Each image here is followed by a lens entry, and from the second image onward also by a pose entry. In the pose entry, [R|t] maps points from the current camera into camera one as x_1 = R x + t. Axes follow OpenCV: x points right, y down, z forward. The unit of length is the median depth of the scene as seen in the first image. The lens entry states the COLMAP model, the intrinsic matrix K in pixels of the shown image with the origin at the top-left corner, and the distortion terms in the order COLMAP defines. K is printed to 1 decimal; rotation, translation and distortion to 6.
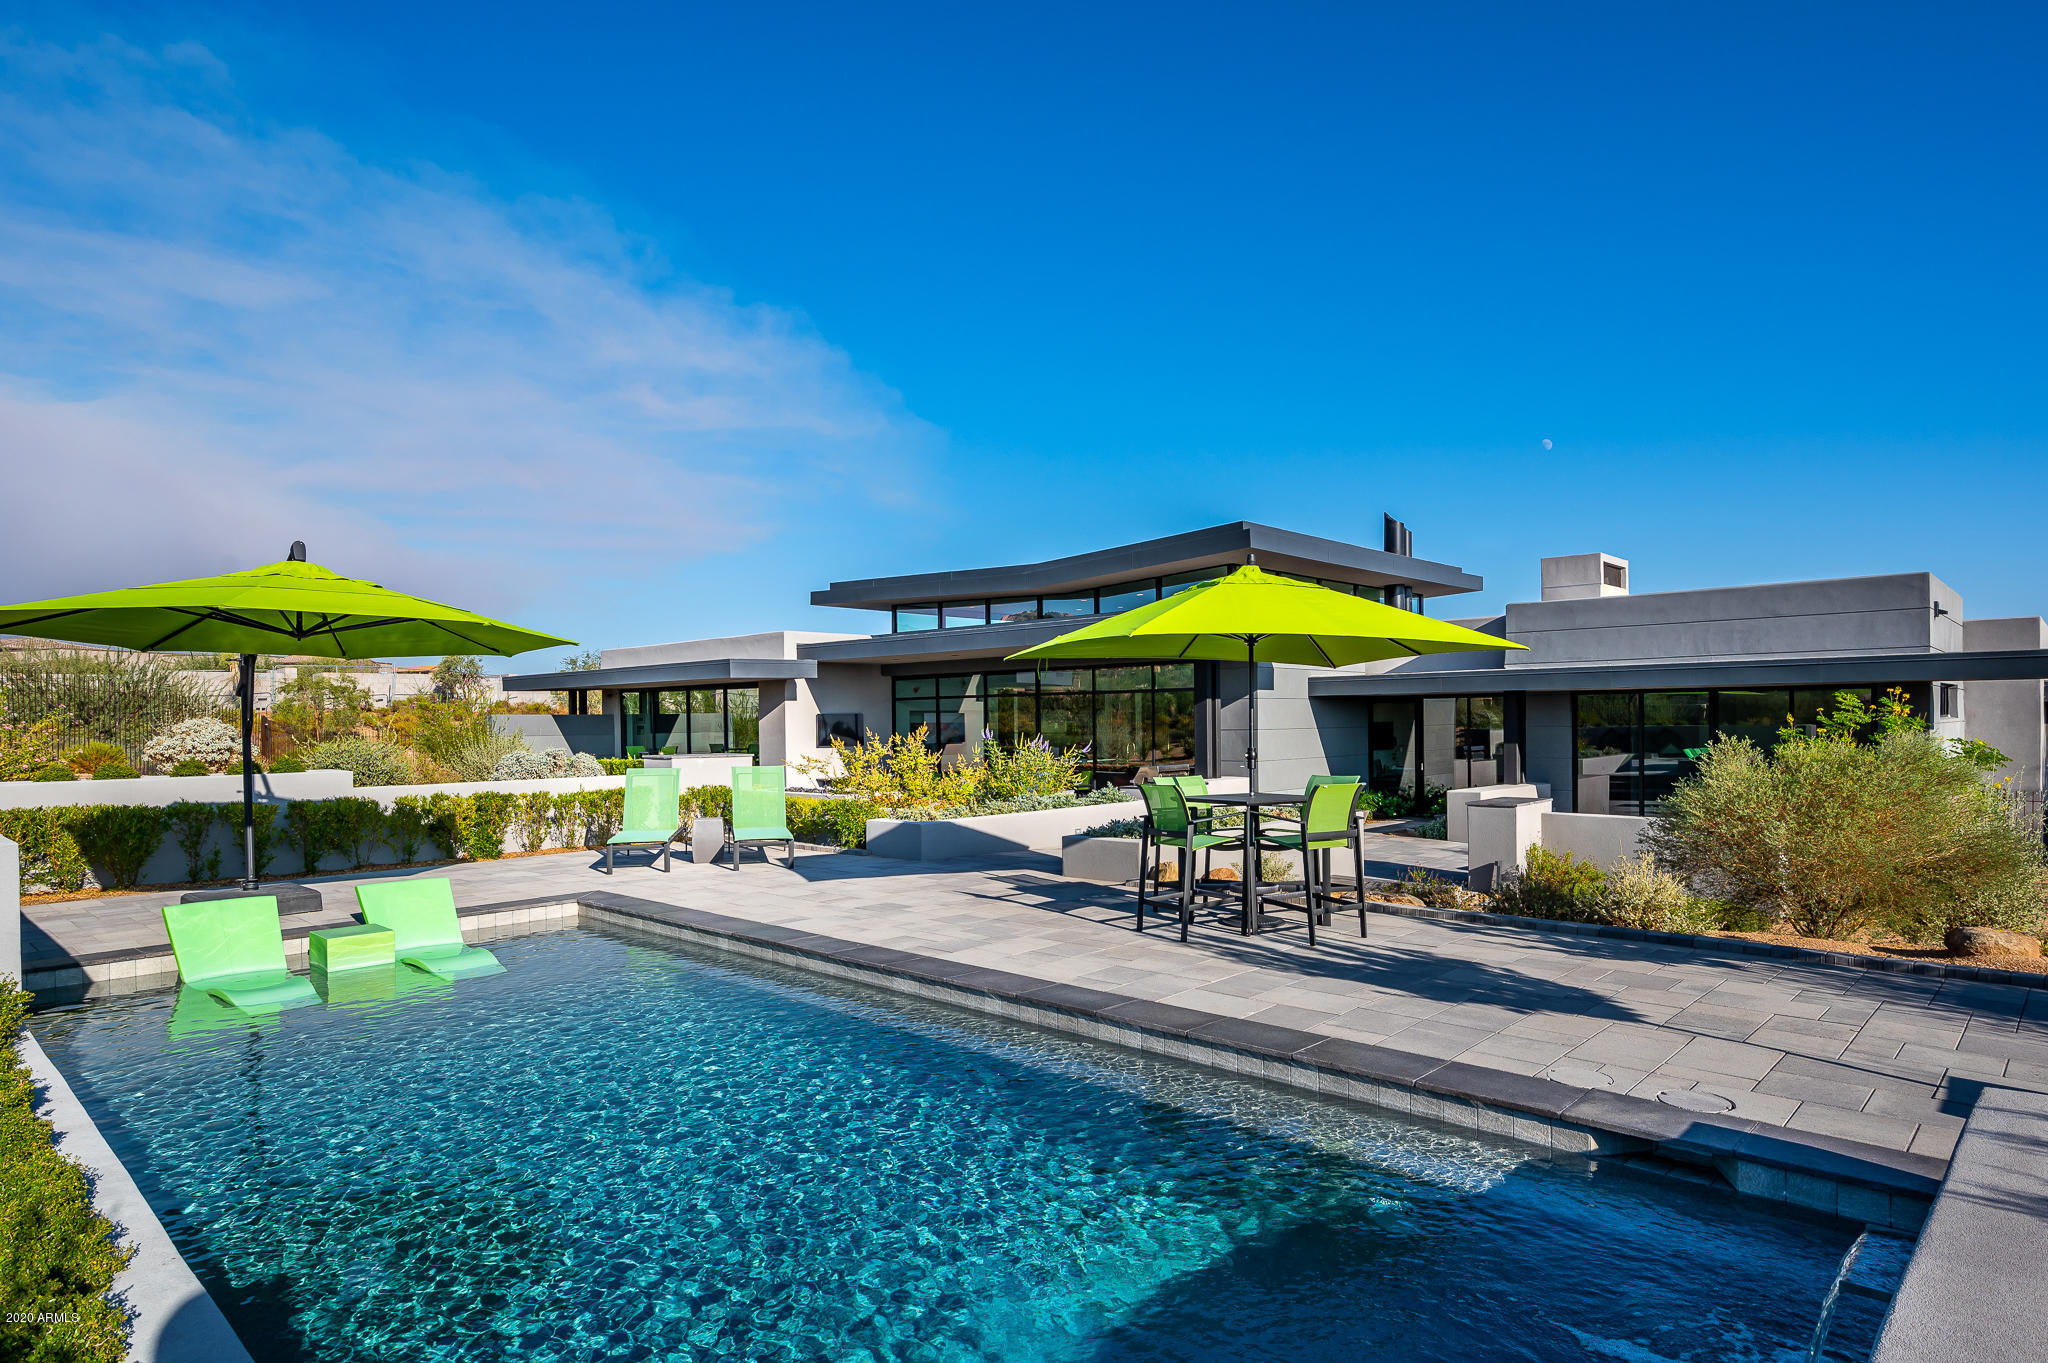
lens RADIAL K [[1113.5, 0, 1005.6], [0, 1113.5, 692.5], [0, 0, 1]] dist [0.008371, 0.001034]
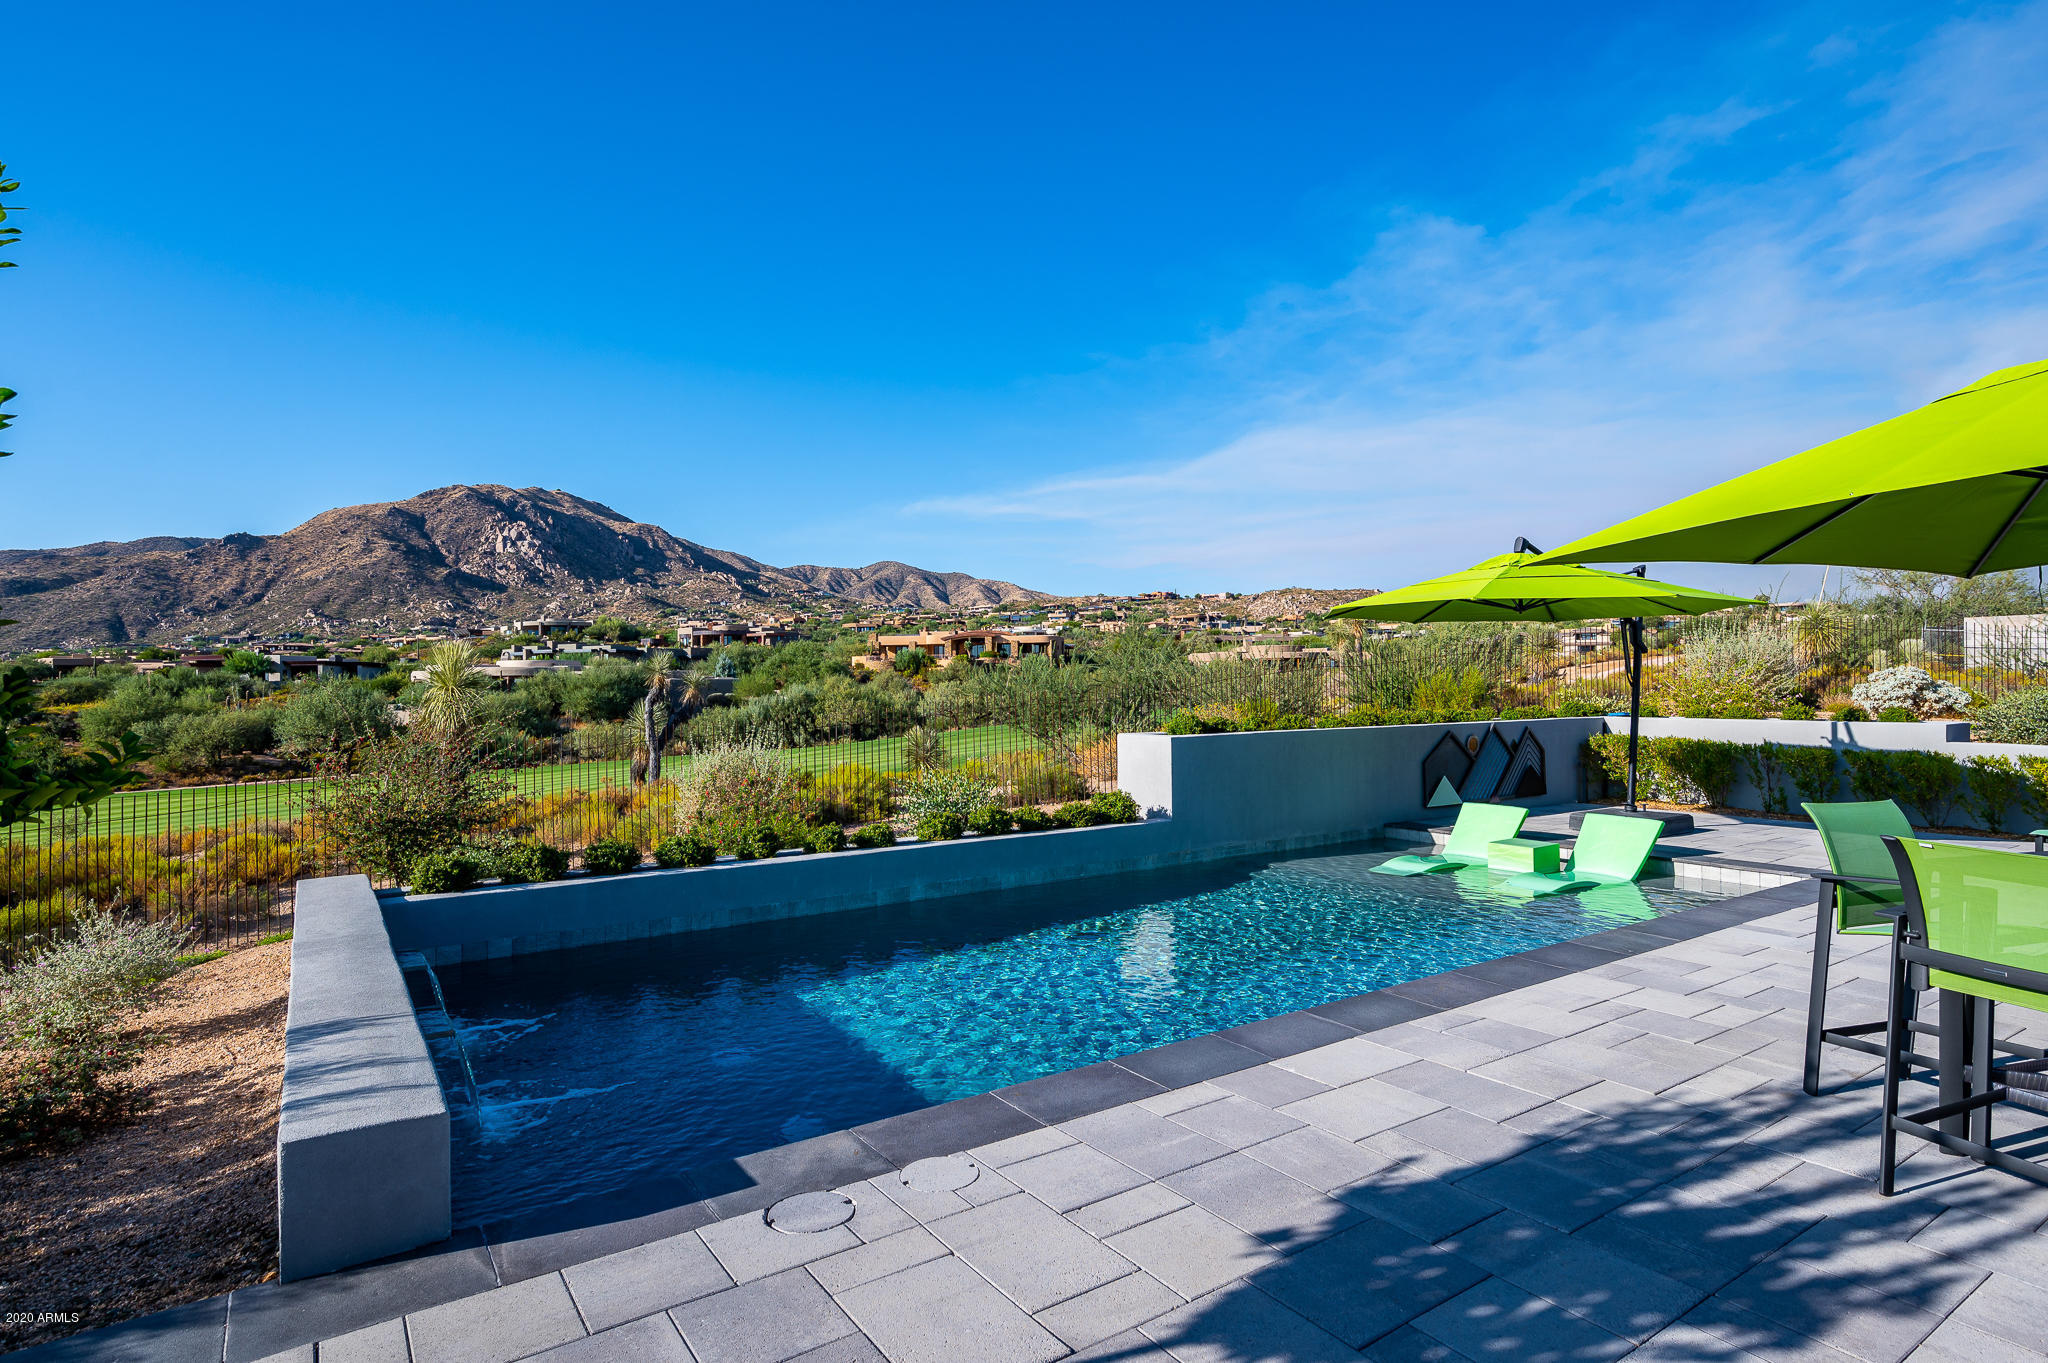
lens RADIAL K [[1119.2, 0, 1051.6], [0, 1119.2, 708.5], [0, 0, 1]] dist [0.001844, 0.001797]
pose [[-0.202874, 0.031306, -0.978704, 0.449286], [0.033943, 0.999113, 0.024923, 0.009276], [0.978616, -0.028164, -0.203757, 0.458657]]
